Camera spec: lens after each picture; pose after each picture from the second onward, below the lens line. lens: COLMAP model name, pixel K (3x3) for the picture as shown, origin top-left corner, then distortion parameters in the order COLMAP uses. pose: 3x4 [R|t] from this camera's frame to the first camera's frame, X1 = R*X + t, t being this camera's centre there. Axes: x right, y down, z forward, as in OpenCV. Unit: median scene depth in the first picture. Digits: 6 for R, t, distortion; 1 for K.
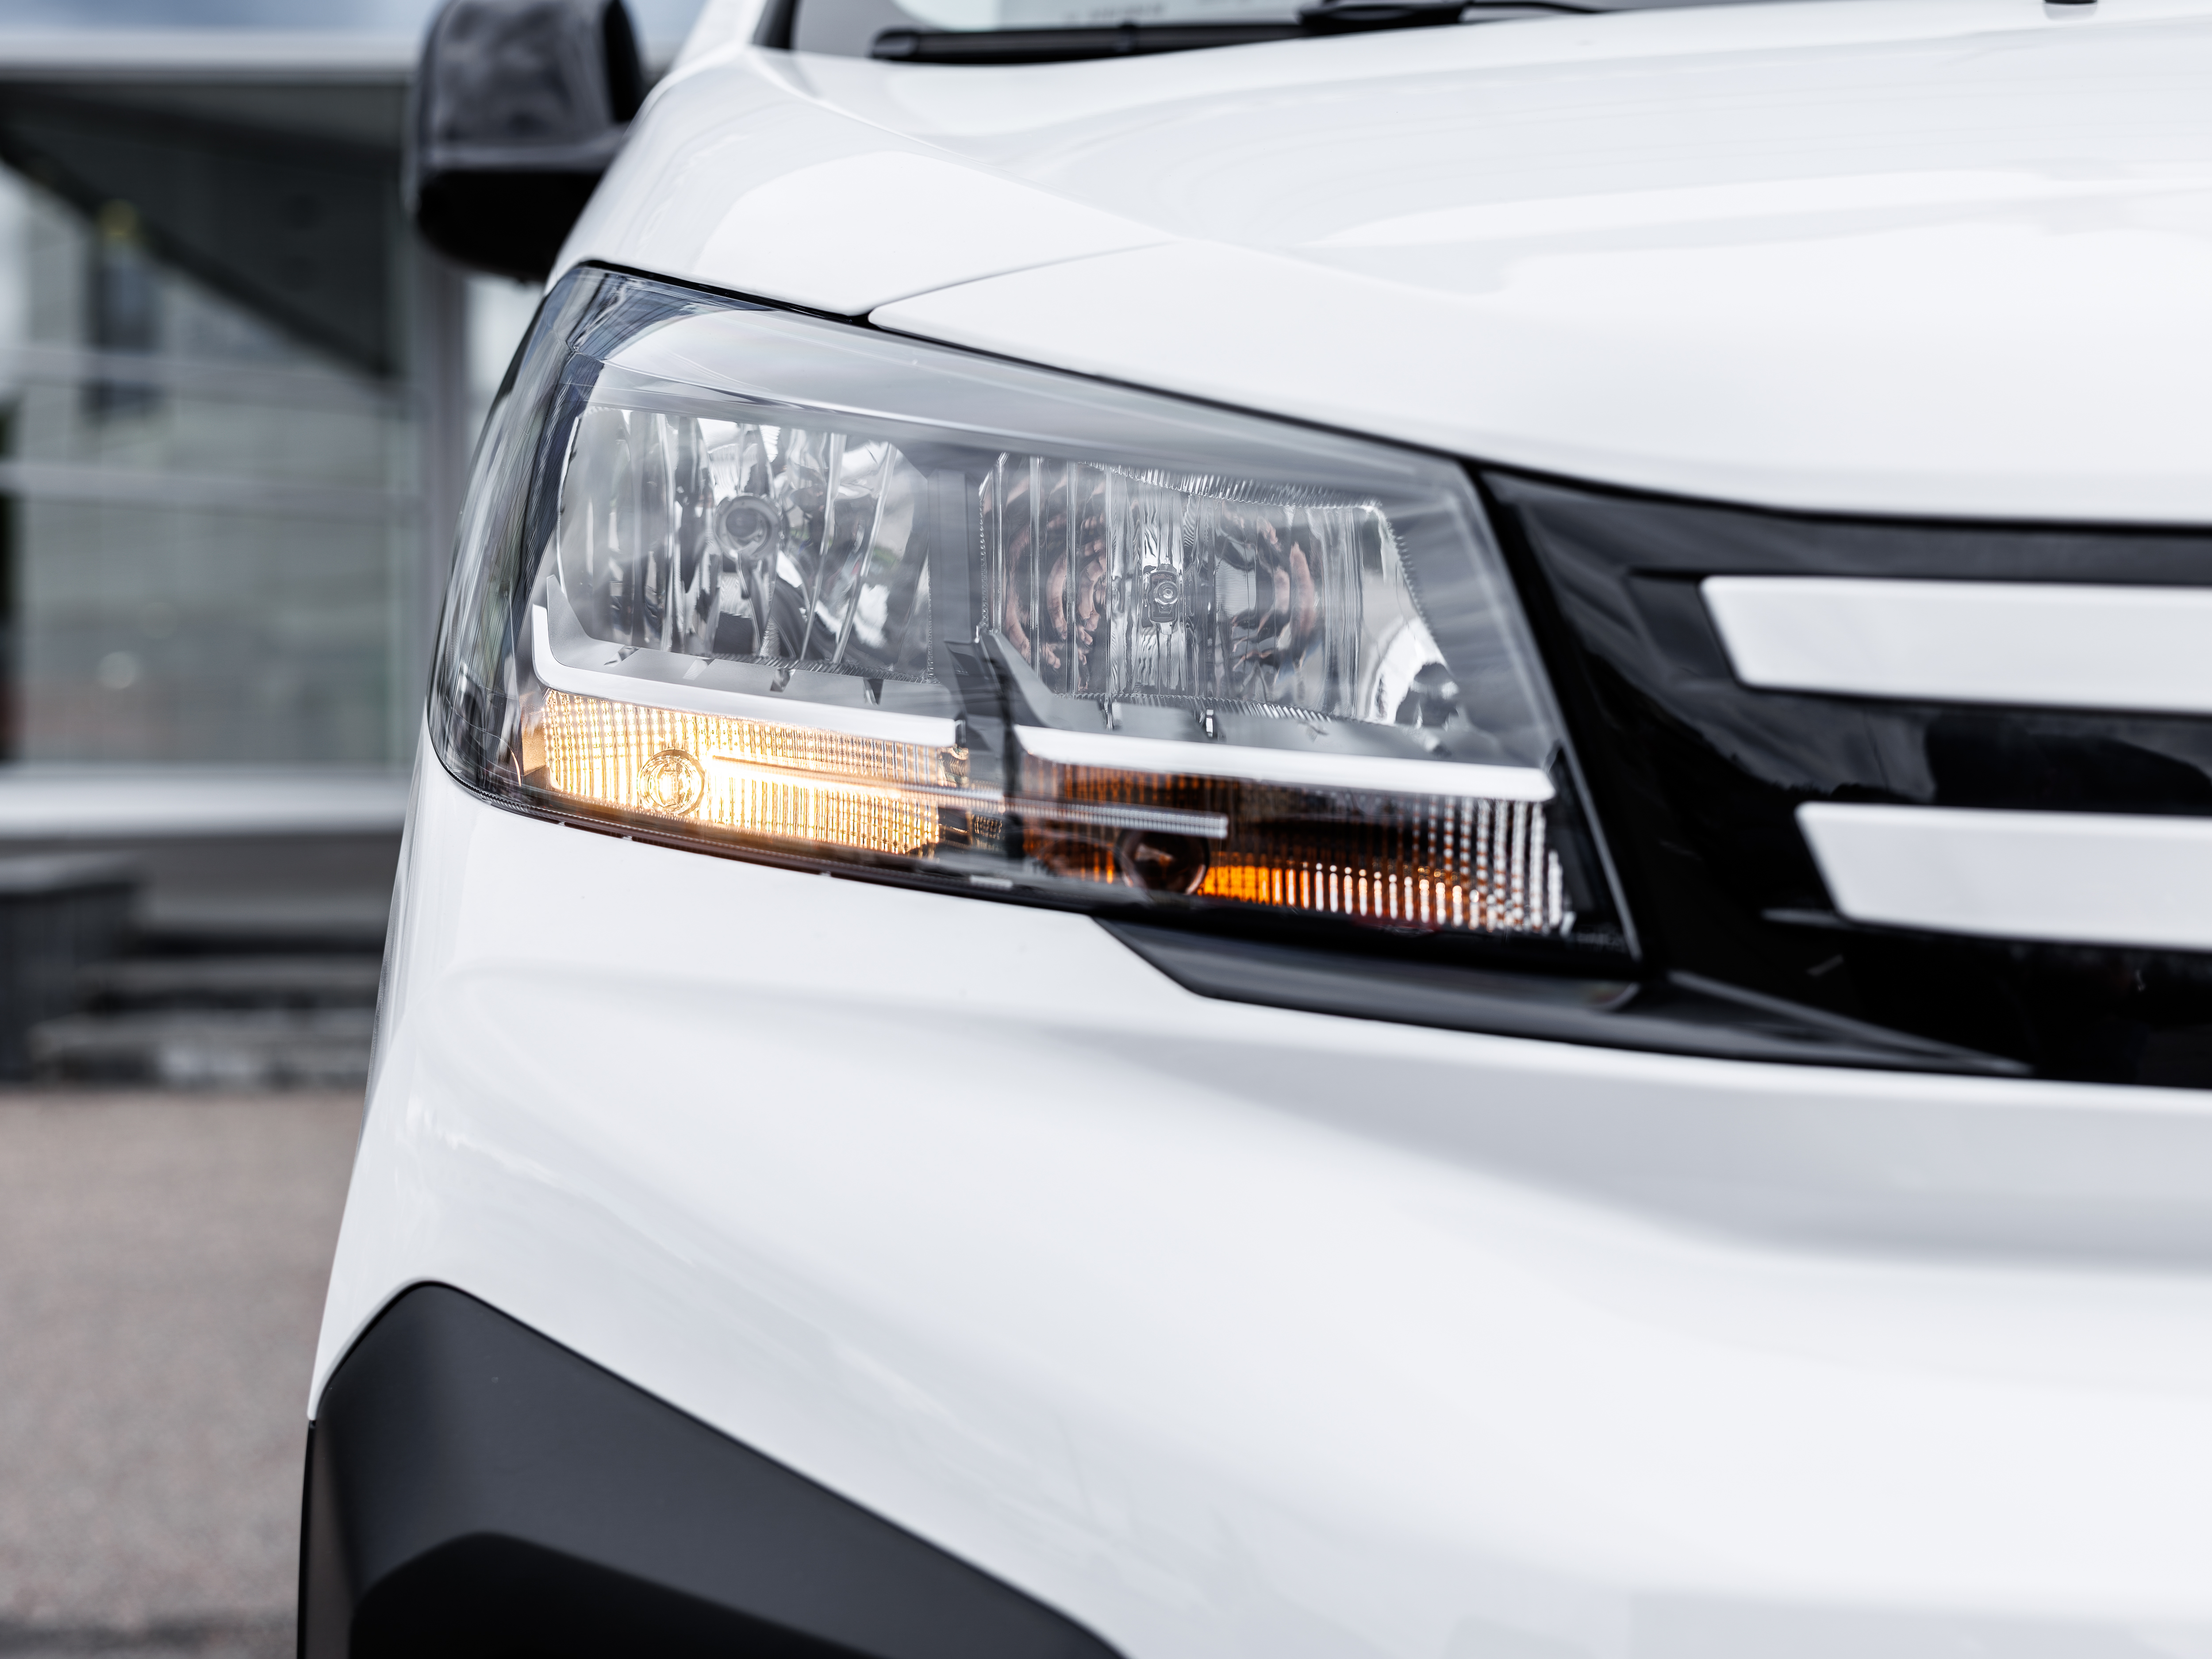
lens RADIAL K [[3068.6, 0, 1106.0], [0, 3068.6, 829.5], [0, 0, 1]] dist [0.024965, -0.034192]
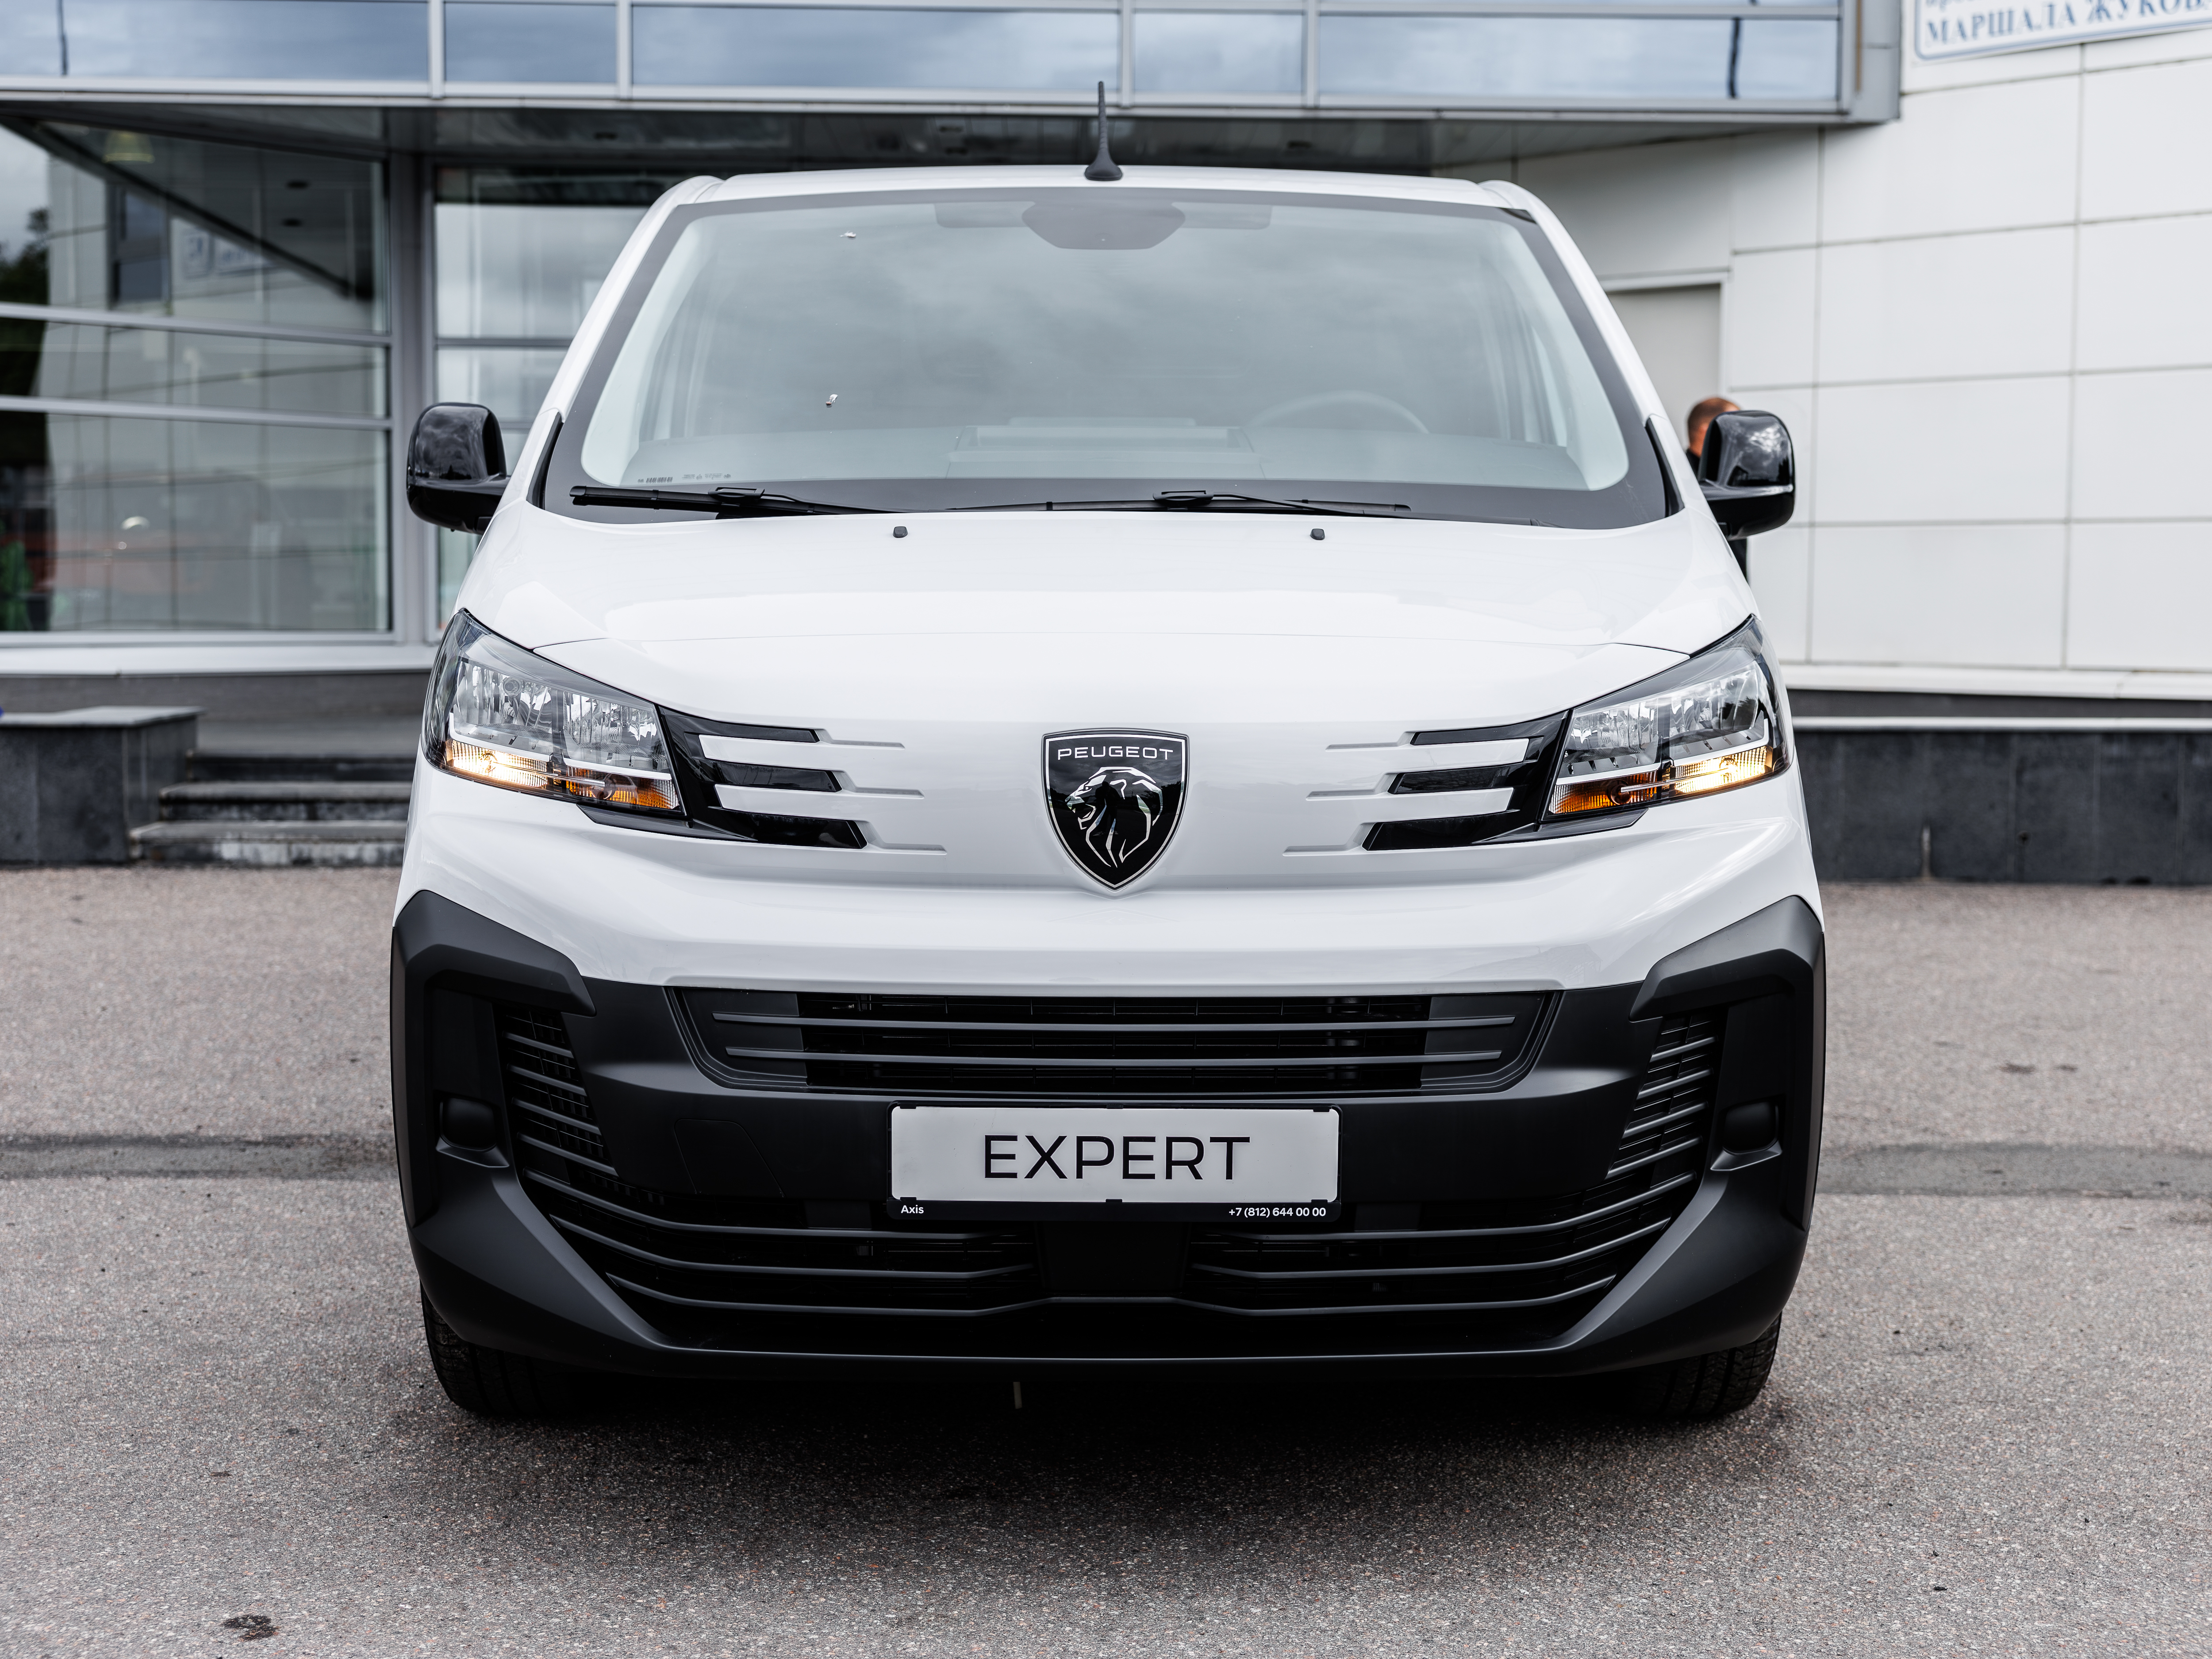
lens RADIAL K [[2780.5, 0, 1106.0], [0, 2780.5, 829.5], [0, 0, 1]] dist [0.000822, 0.028966]
pose [[0.999412, 0.008362, 0.033257, 0.561527], [-0.010462, 0.997929, 0.063472, -0.177435], [-0.032657, -0.063782, 0.997429, -2.698231]]
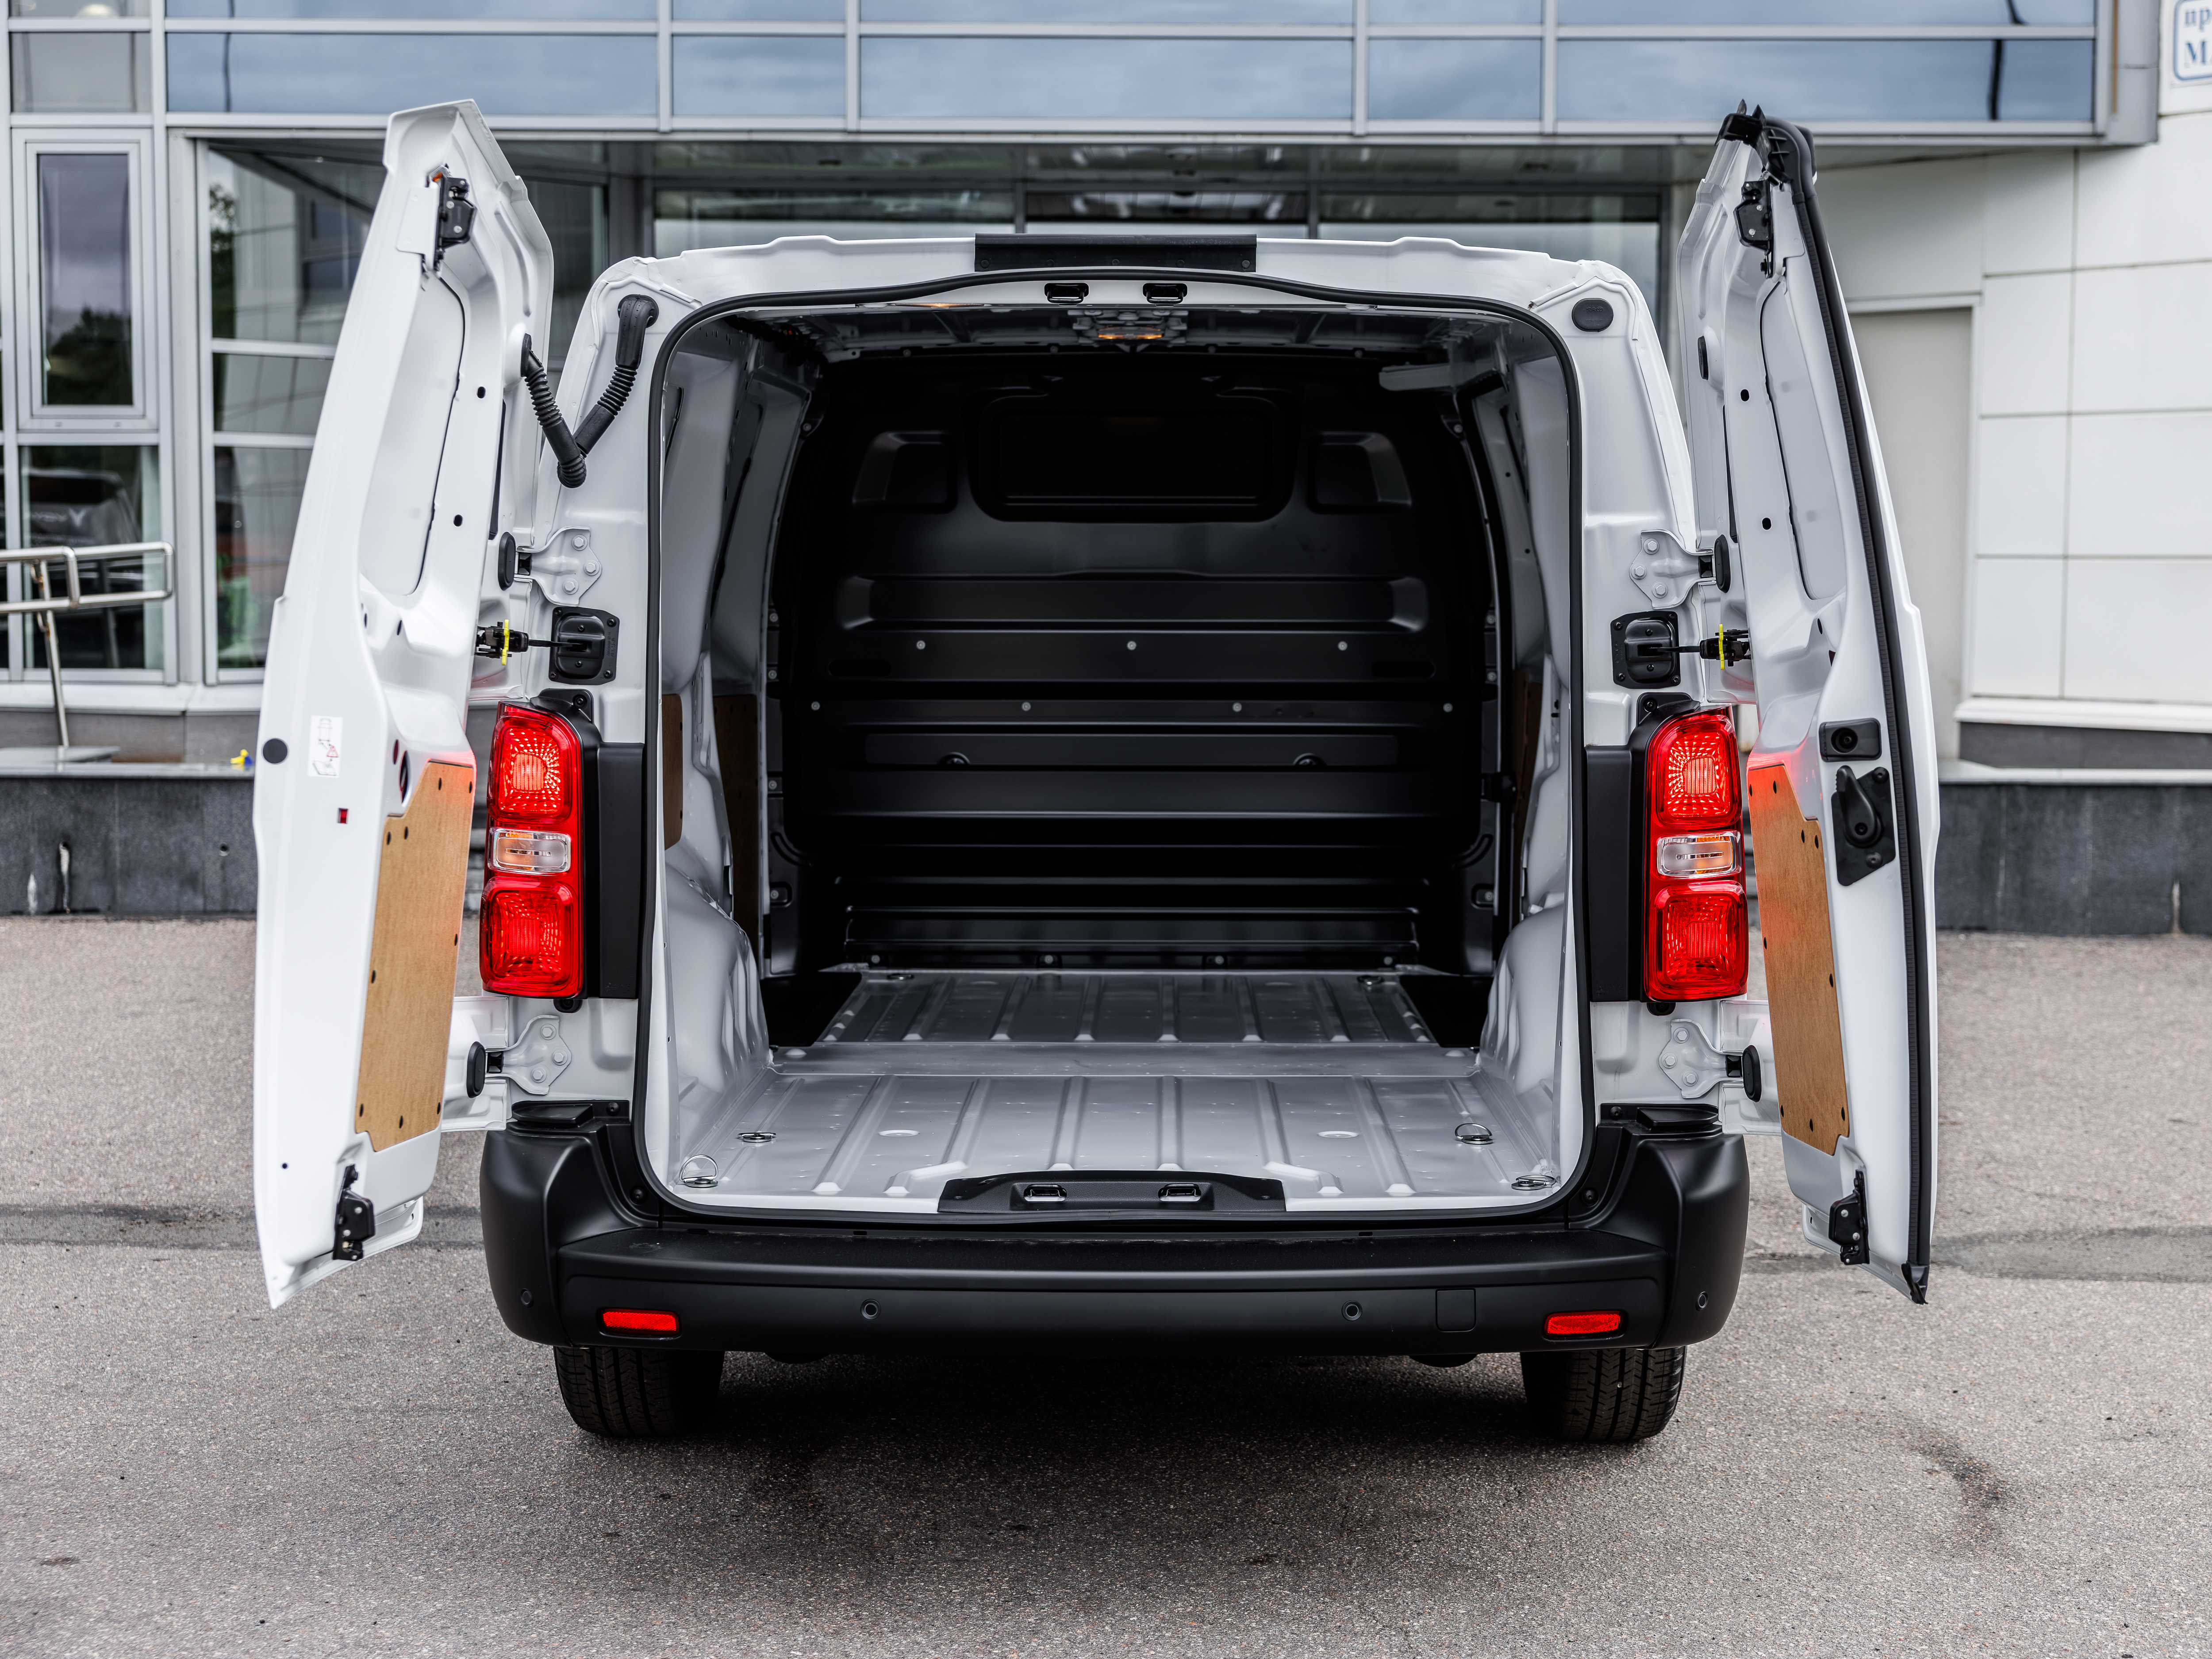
lens RADIAL K [[3006.2, 0, 1186.6], [0, 3006.2, 825.2], [0, 0, 1]] dist [0.002435, 0.006324]
pose [[0.999909, 0.010599, -0.008293, 0.401596], [-0.010028, 0.997761, 0.066121, -0.483028], [0.008975, -0.066032, 0.997777, -3.565320]]
